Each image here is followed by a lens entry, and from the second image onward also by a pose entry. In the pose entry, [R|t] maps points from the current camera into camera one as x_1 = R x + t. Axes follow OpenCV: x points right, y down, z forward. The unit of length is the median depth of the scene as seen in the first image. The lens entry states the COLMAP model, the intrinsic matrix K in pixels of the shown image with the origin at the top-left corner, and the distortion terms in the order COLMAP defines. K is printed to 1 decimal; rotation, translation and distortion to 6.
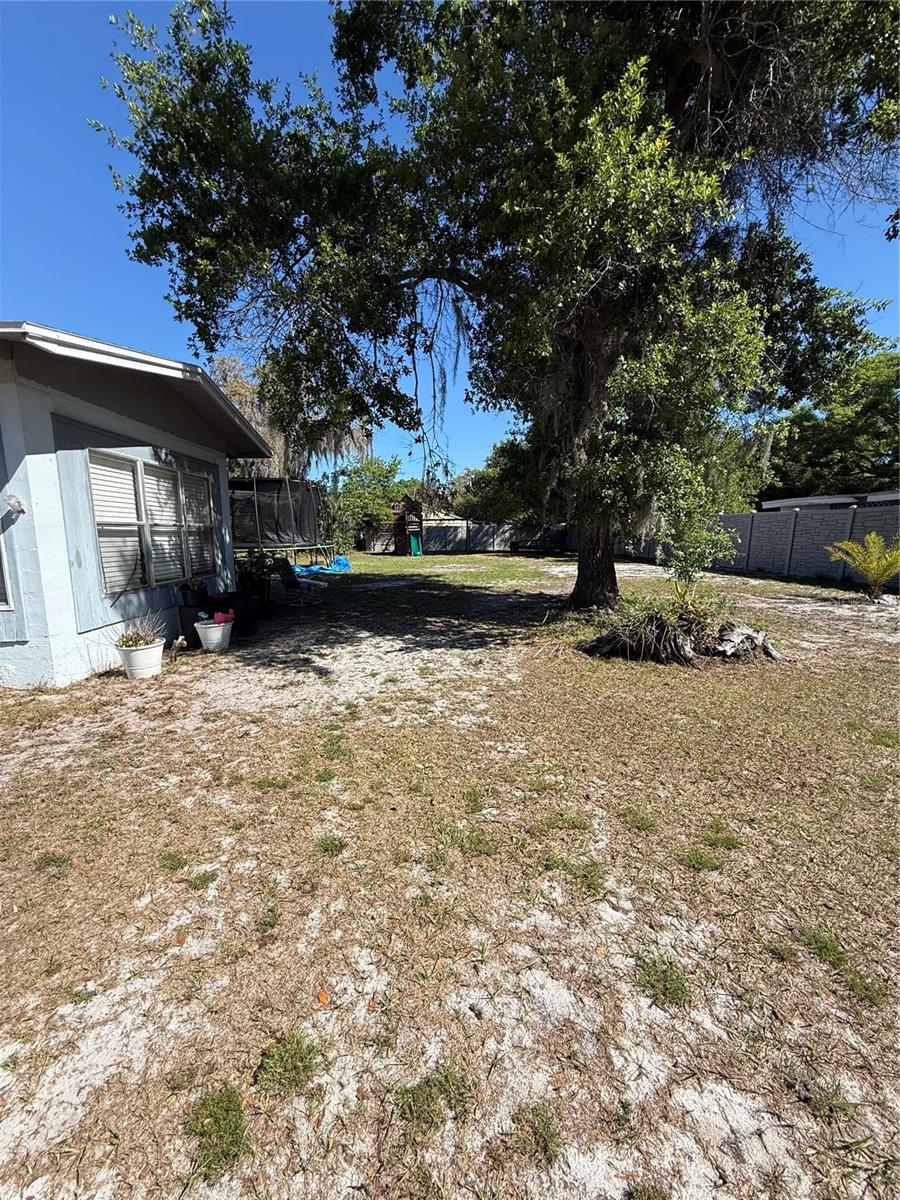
lens RADIAL K [[477.5, 0, 448.9], [0, 477.5, 600.0], [0, 0, 1]] dist [-0.001080, -0.000167]
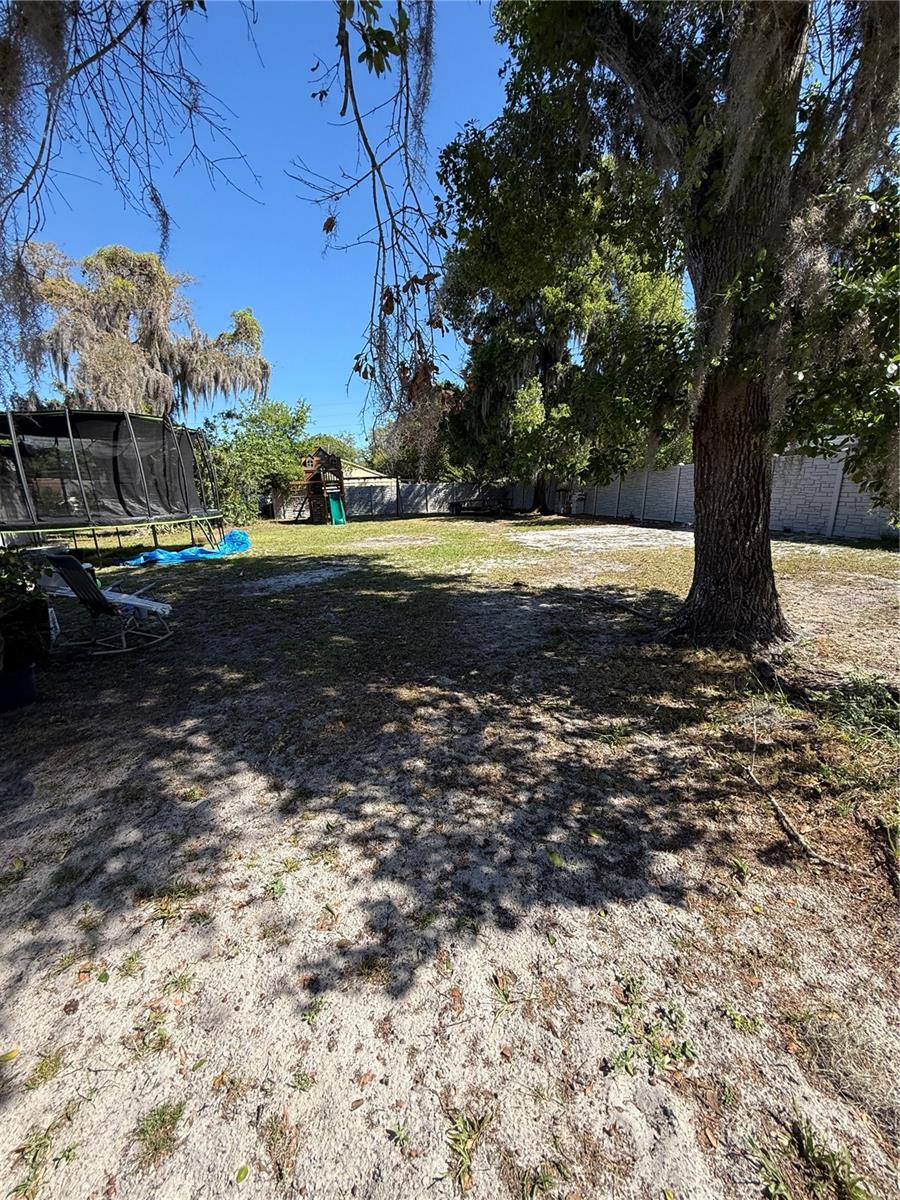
lens RADIAL K [[477.5, 0, 448.9], [0, 477.5, 600.0], [0, 0, 1]] dist [-0.001080, -0.000167]
pose [[0.985672, -0.061770, 0.156957, -0.087290], [0.048997, 0.995261, 0.083990, -0.104542], [-0.161401, -0.075096, 0.984028, 0.760545]]
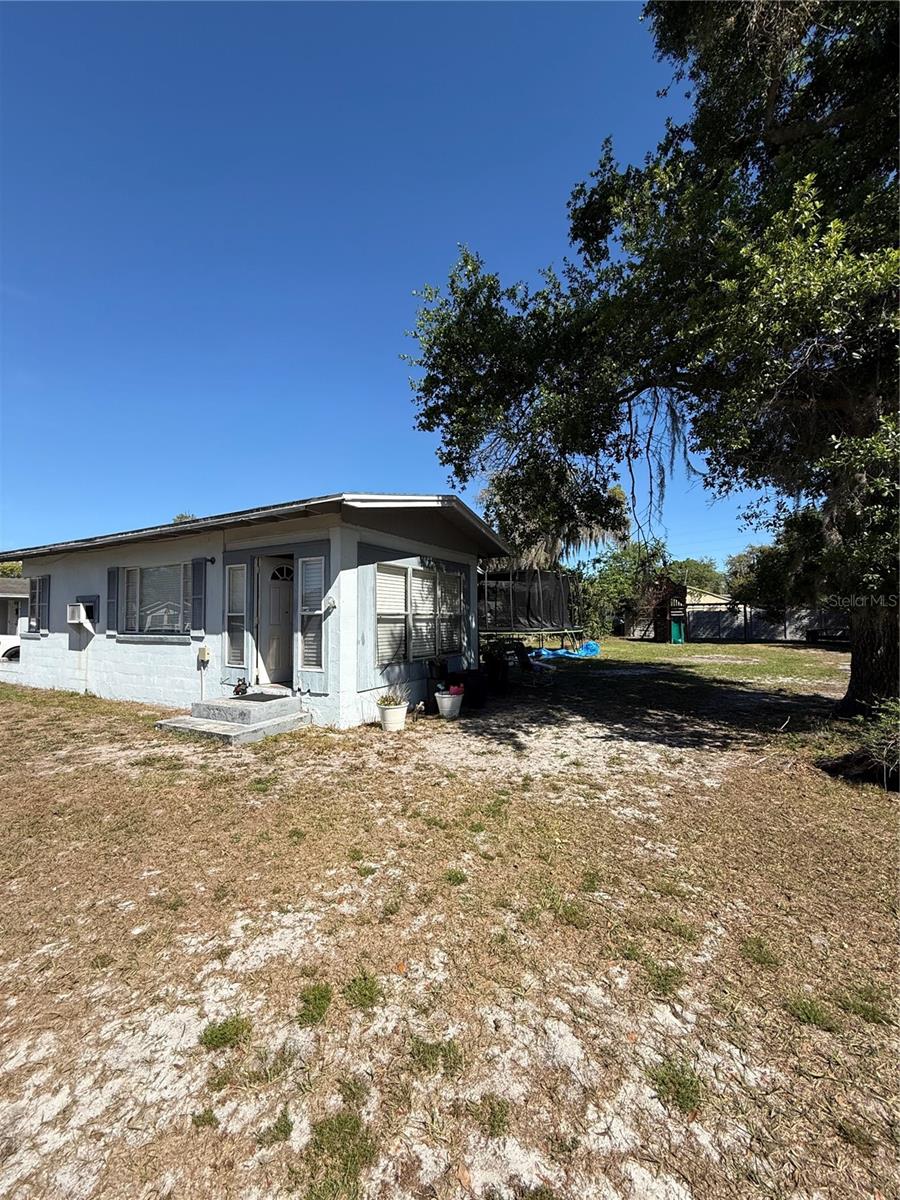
lens RADIAL K [[477.1, 0, 448.8], [0, 477.1, 599.7], [0, 0, 1]] dist [-0.000341, -0.000218]
pose [[0.854796, -0.011502, -0.518836, 0.147981], [-0.078623, 0.985344, -0.151378, -0.005037], [0.512974, 0.170190, 0.841364, -0.069669]]
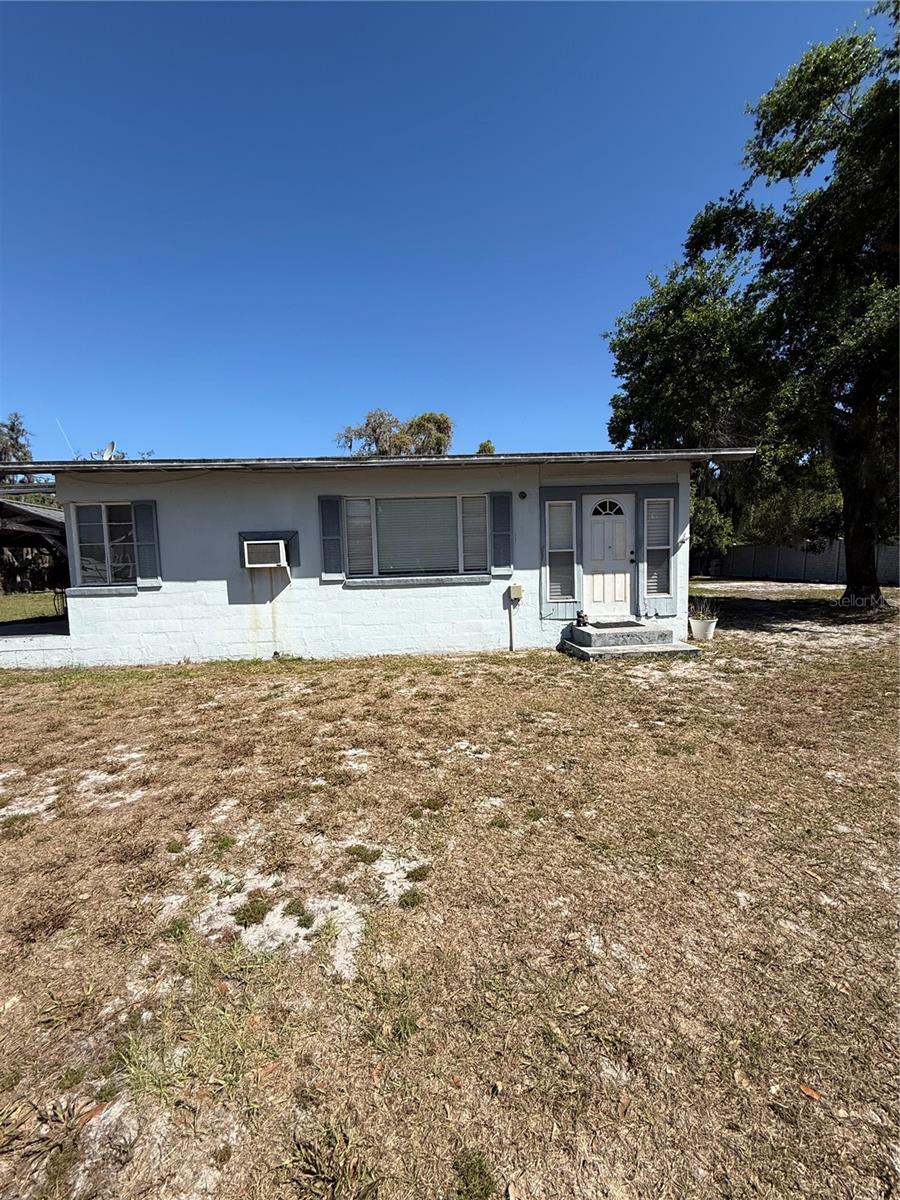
lens RADIAL K [[479.6, 0, 447.3], [0, 479.6, 597.6], [0, 0, 1]] dist [-0.000046, -0.000015]
pose [[0.999773, -0.016140, 0.013935, -1.320137], [0.017008, 0.997766, -0.064606, 0.091934], [-0.012861, 0.064828, 0.997814, -0.570222]]
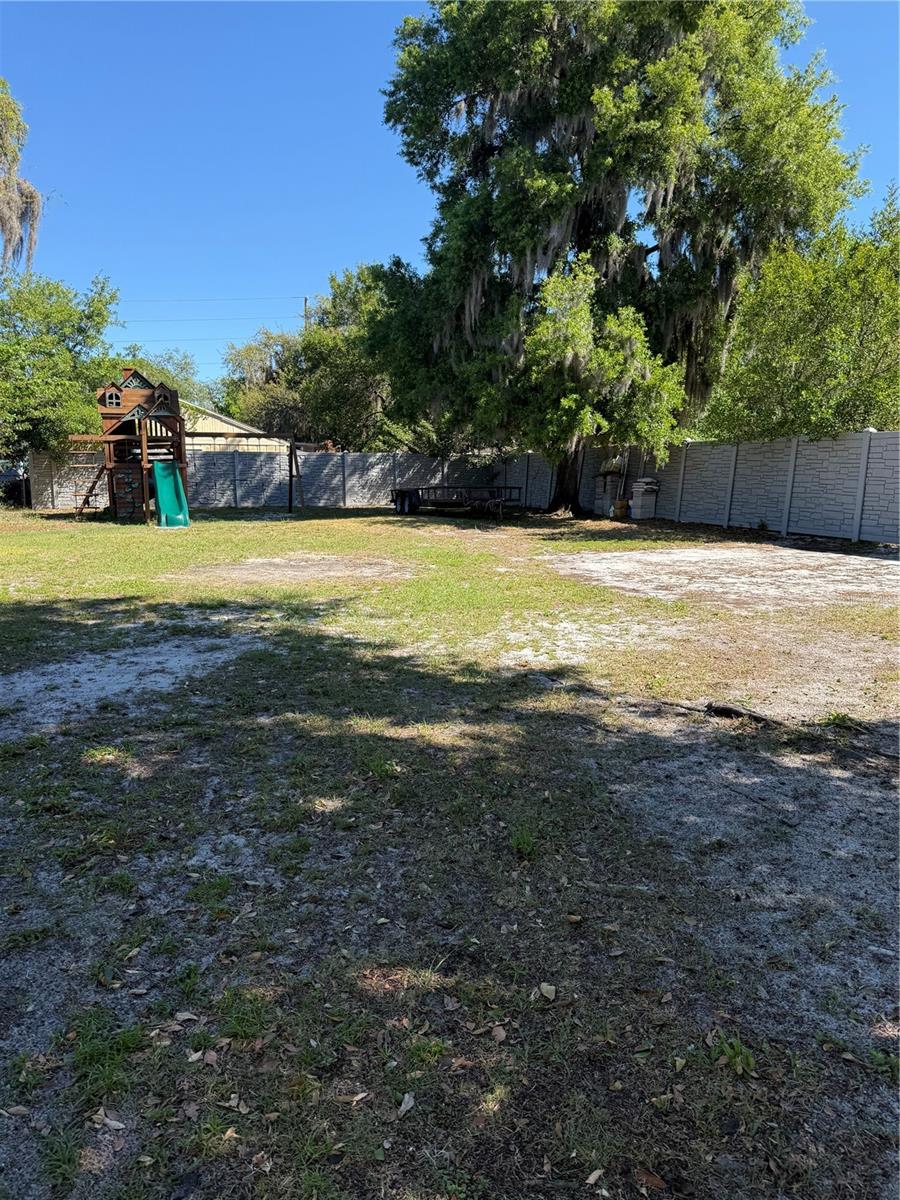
lens RADIAL K [[833.7, 0, 462.7], [0, 833.7, 603.9], [0, 0, 1]] dist [0.064704, -0.108758]
pose [[0.957479, -0.034506, 0.286433, -0.184377], [0.029356, 0.999321, 0.022257, -0.159330], [-0.287006, -0.012902, 0.957842, 1.225568]]
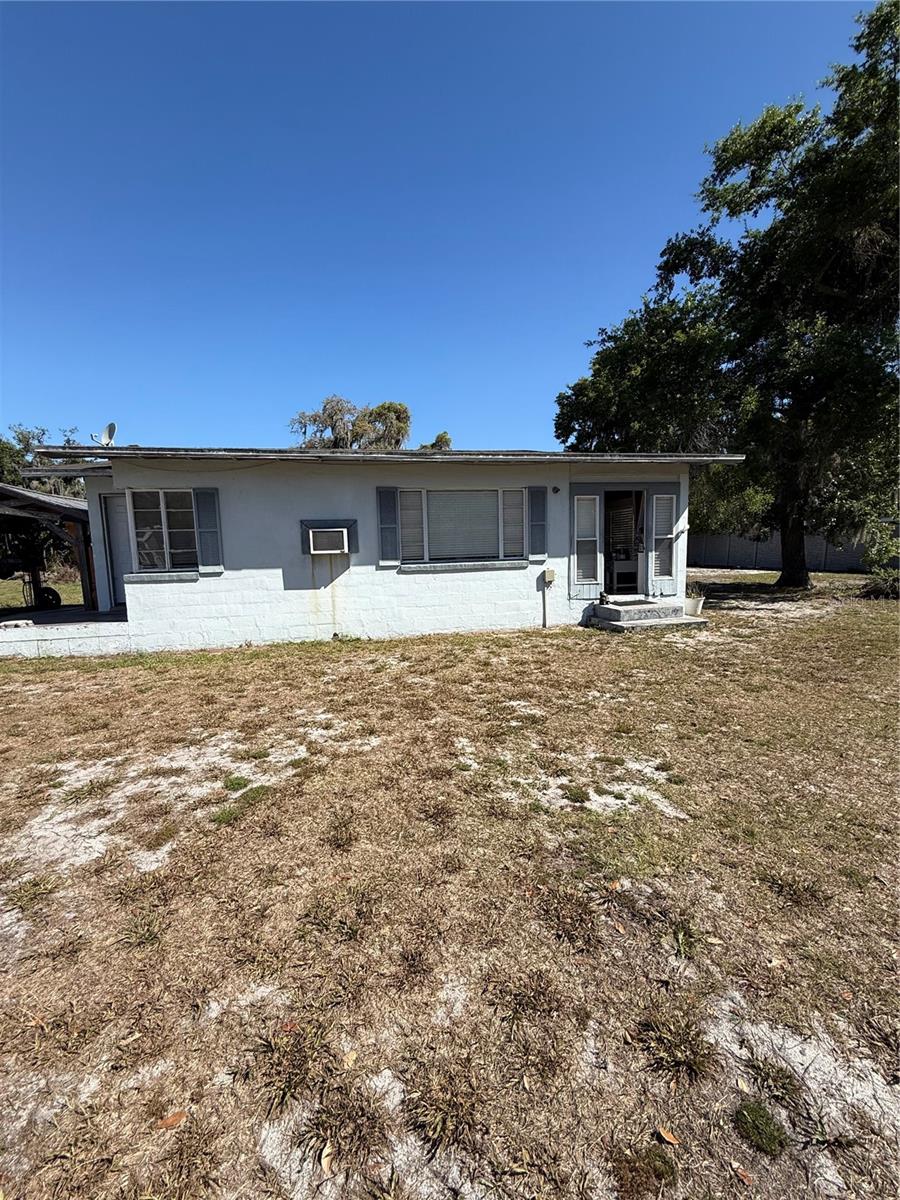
lens RADIAL K [[477.5, 0, 448.9], [0, 477.5, 600.0], [0, 0, 1]] dist [-0.001080, -0.000167]
pose [[0.985866, -0.031169, 0.164610, -1.663732], [0.036905, 0.998809, -0.031902, 0.106678], [-0.163419, 0.037526, 0.985843, -0.672415]]
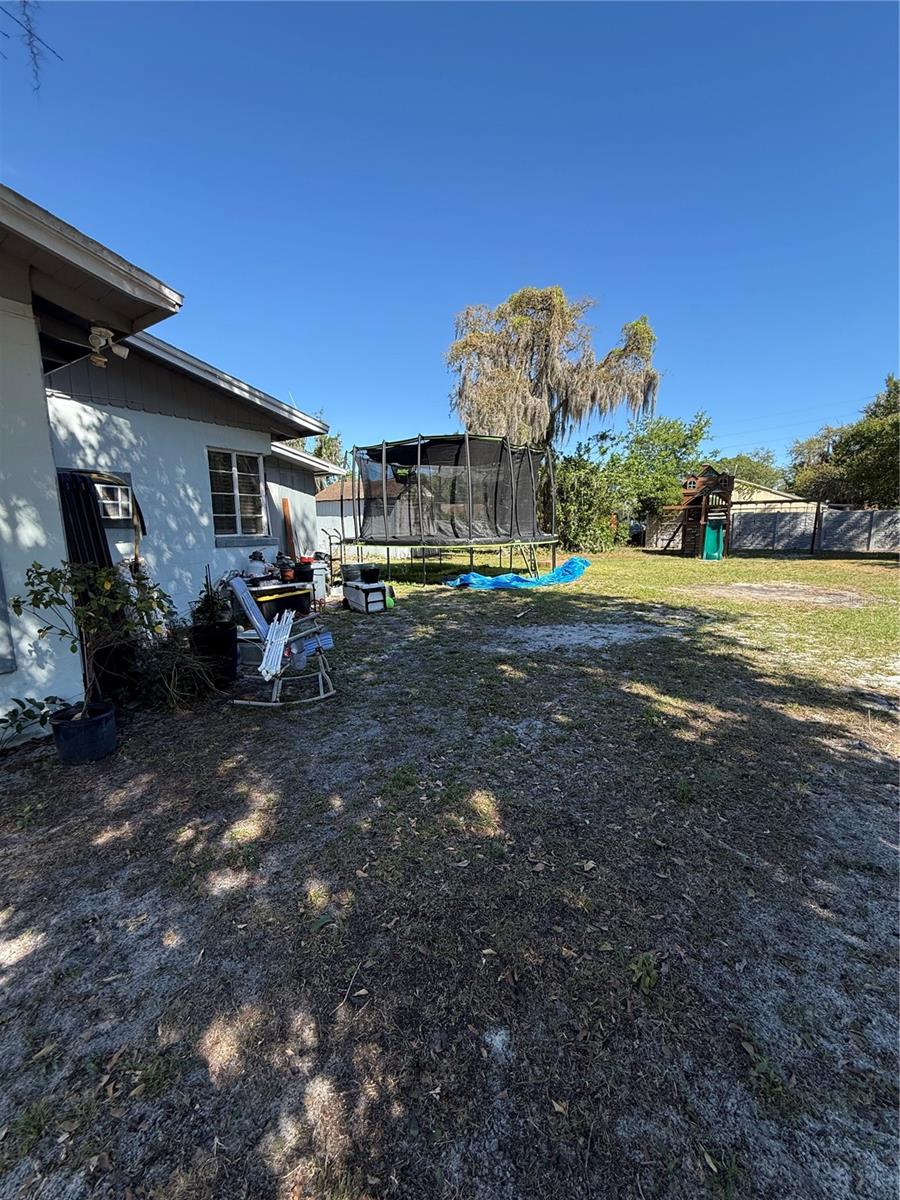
lens RADIAL K [[477.1, 0, 448.8], [0, 477.1, 599.7], [0, 0, 1]] dist [-0.000341, -0.000218]
pose [[0.818958, 0.090895, -0.566609, 0.042652], [-0.080591, 0.995808, 0.043263, -0.166736], [0.568166, 0.010233, 0.822850, 1.243813]]
